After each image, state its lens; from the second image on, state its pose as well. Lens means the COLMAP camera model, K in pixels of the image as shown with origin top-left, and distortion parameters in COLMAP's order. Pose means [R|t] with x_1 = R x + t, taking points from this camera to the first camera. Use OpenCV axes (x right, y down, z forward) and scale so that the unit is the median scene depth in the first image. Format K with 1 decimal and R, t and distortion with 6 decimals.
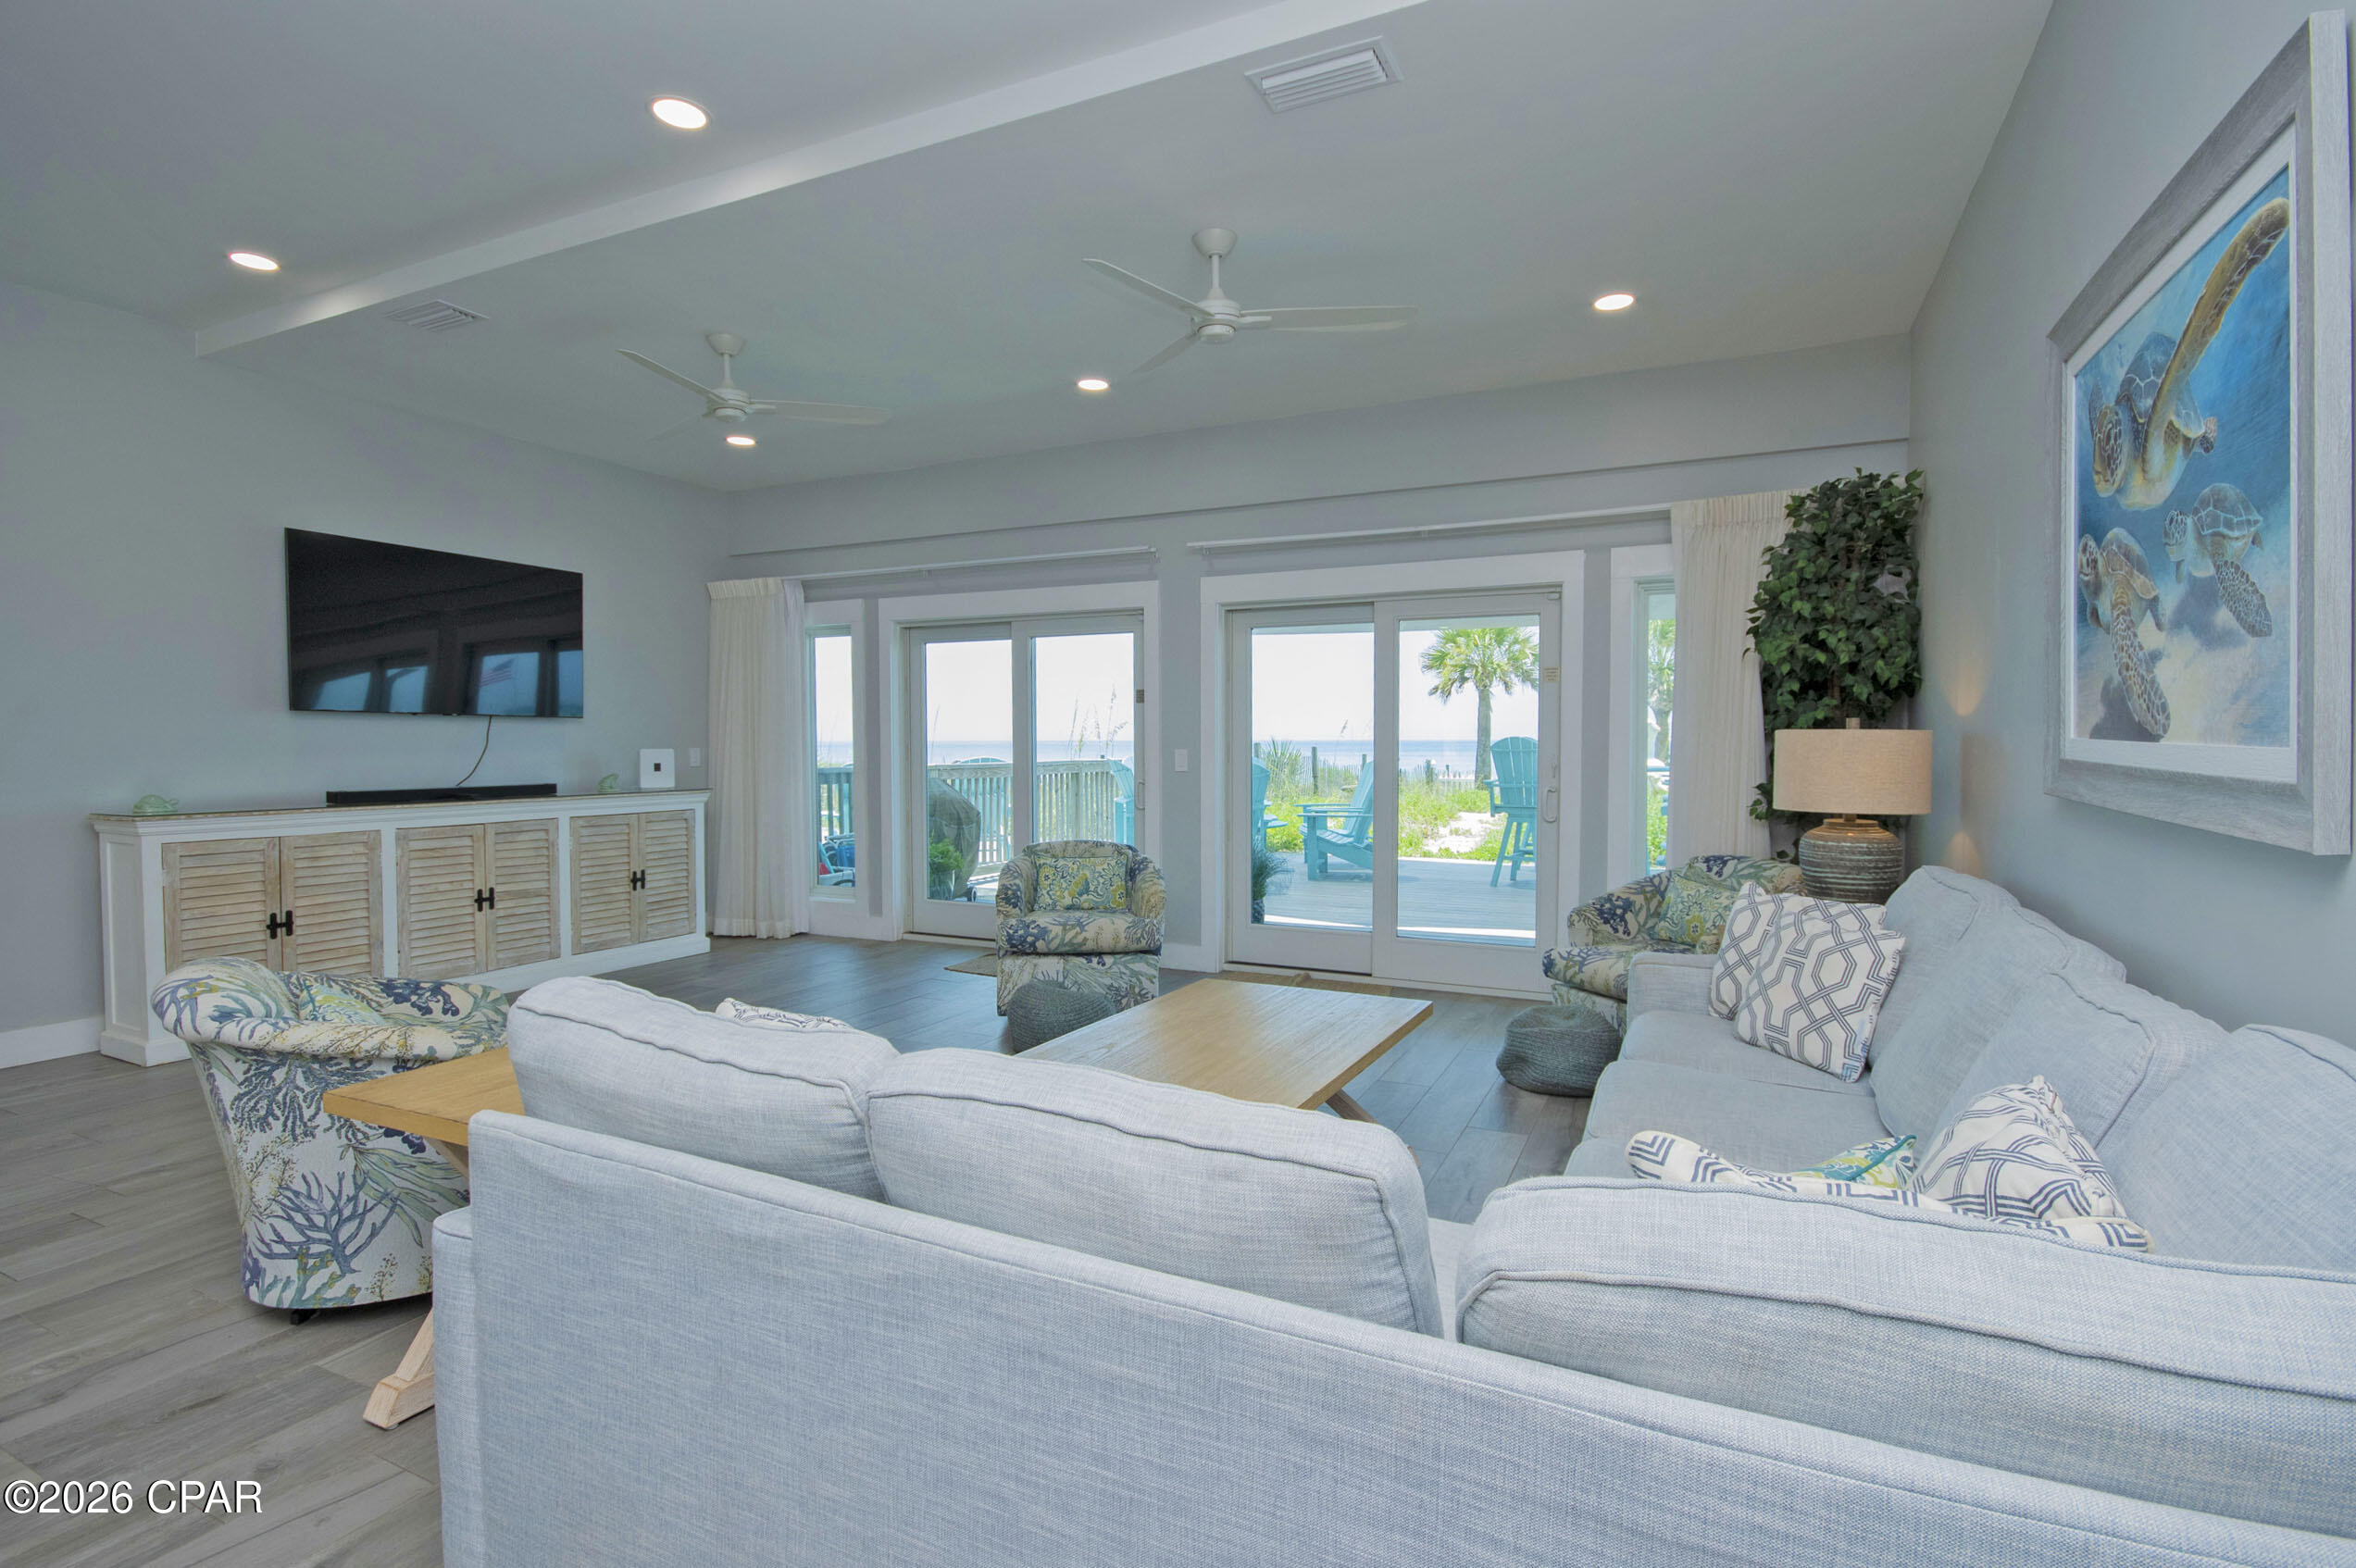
lens RADIAL K [[1105.3, 0, 1205.1], [0, 1105.3, 783.1], [0, 0, 1]] dist [-0.003605, -0.000135]
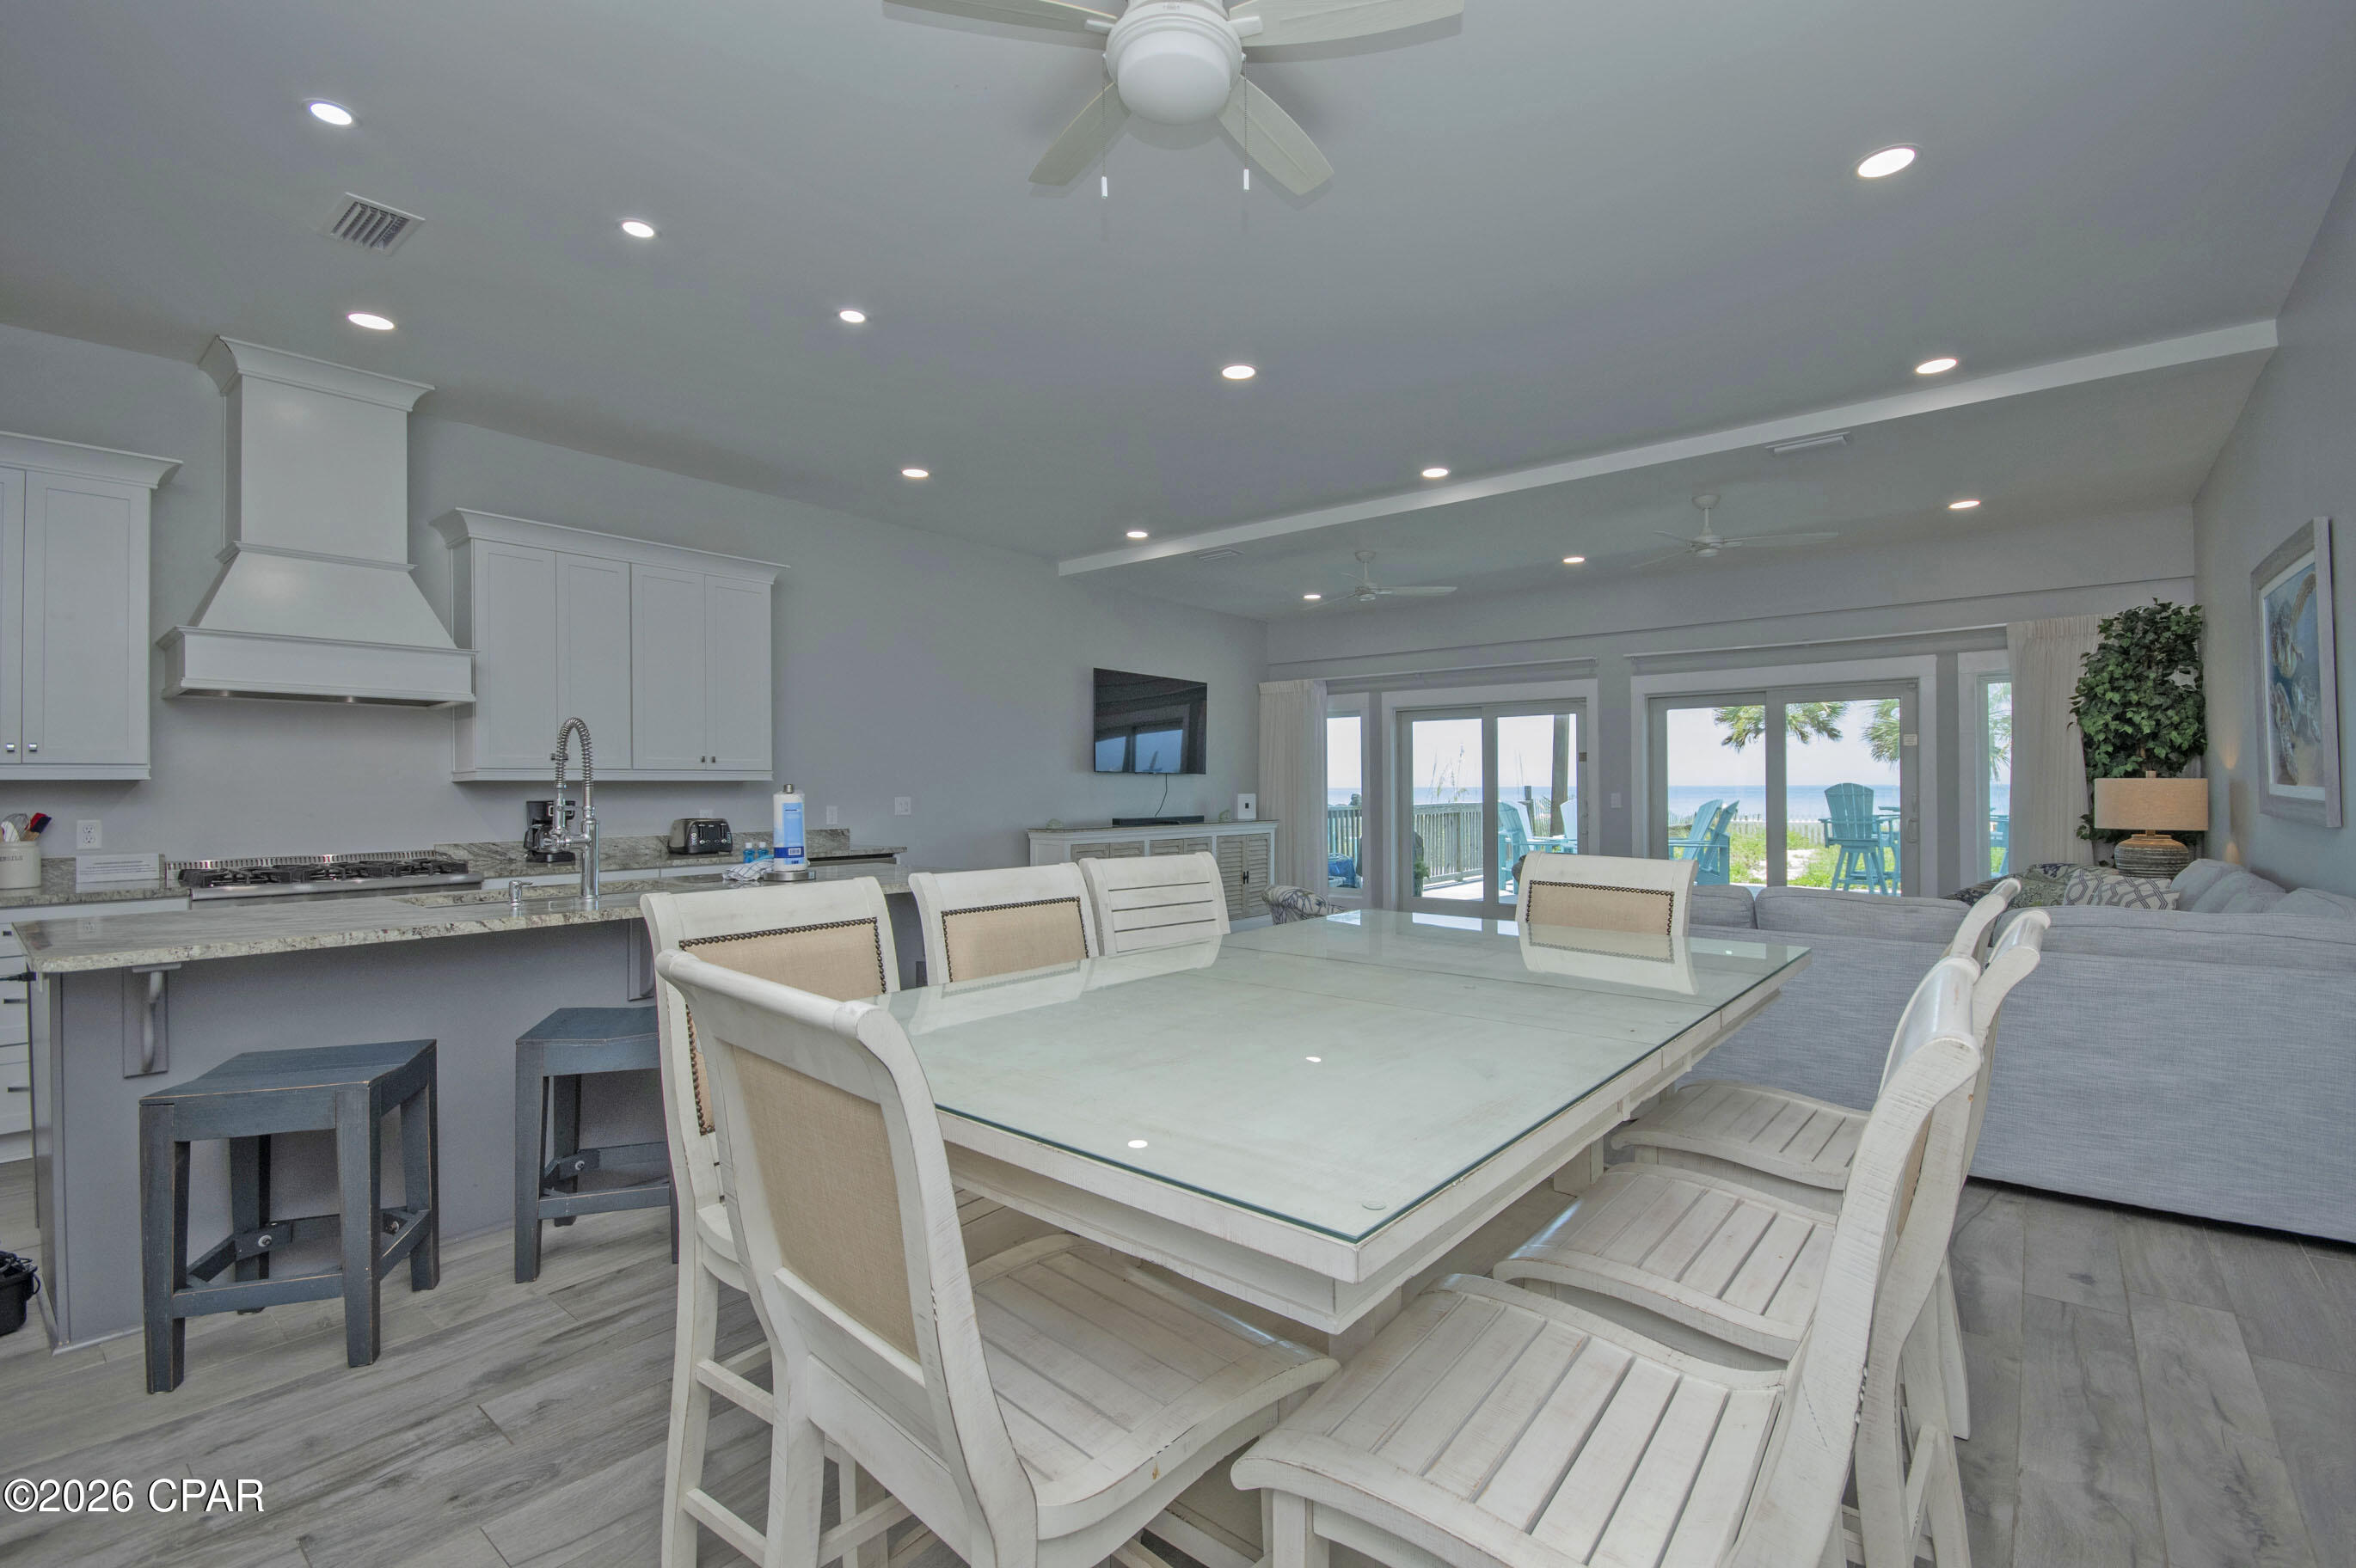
lens RADIAL K [[1028.2, 0, 1202.4], [0, 1028.2, 781.8], [0, 0, 1]] dist [0.012169, -0.014937]
pose [[0.971722, -0.005415, -0.236068, -0.314717], [-0.005065, 0.999029, -0.043765, 0.022842], [0.236076, 0.043723, 0.970751, -0.610249]]
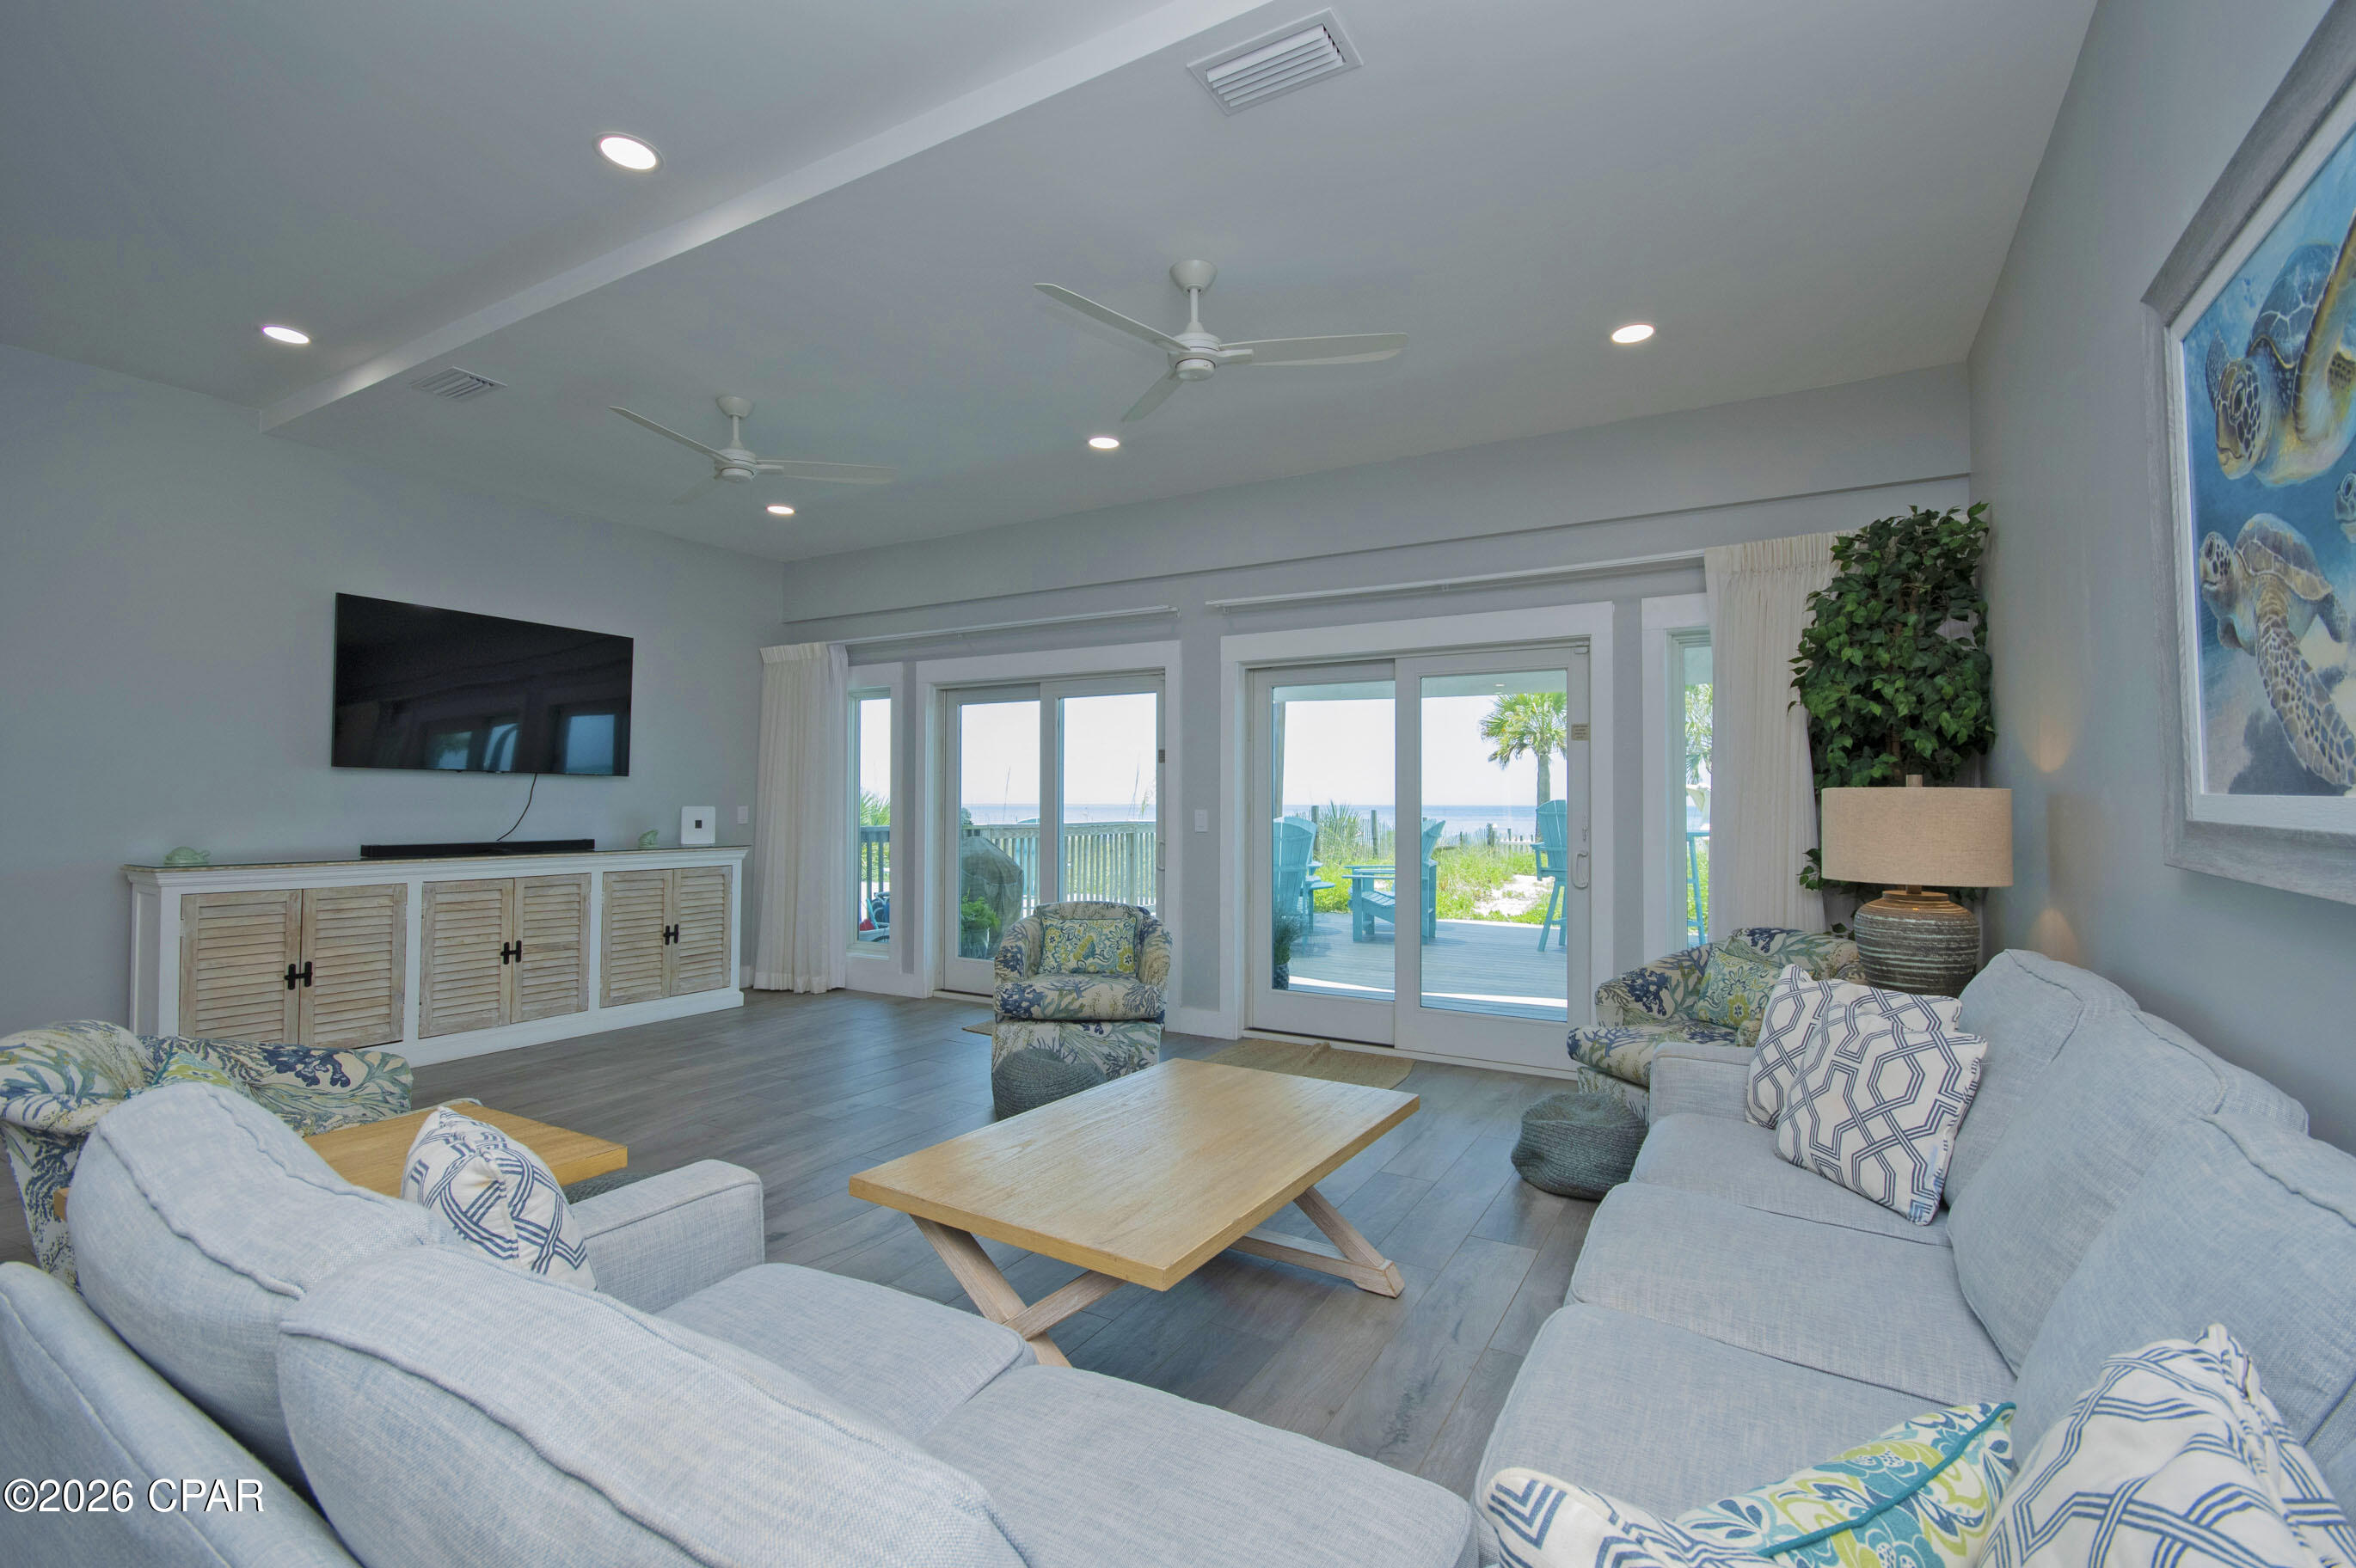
lens RADIAL K [[1028.2, 0, 1202.4], [0, 1028.2, 781.8], [0, 0, 1]] dist [0.012169, -0.014937]
pose [[0.996780, 0.003224, -0.080119, 0.072540], [-0.008039, 0.998175, -0.059854, -0.000110], [0.079780, 0.060306, 0.994987, 0.114660]]
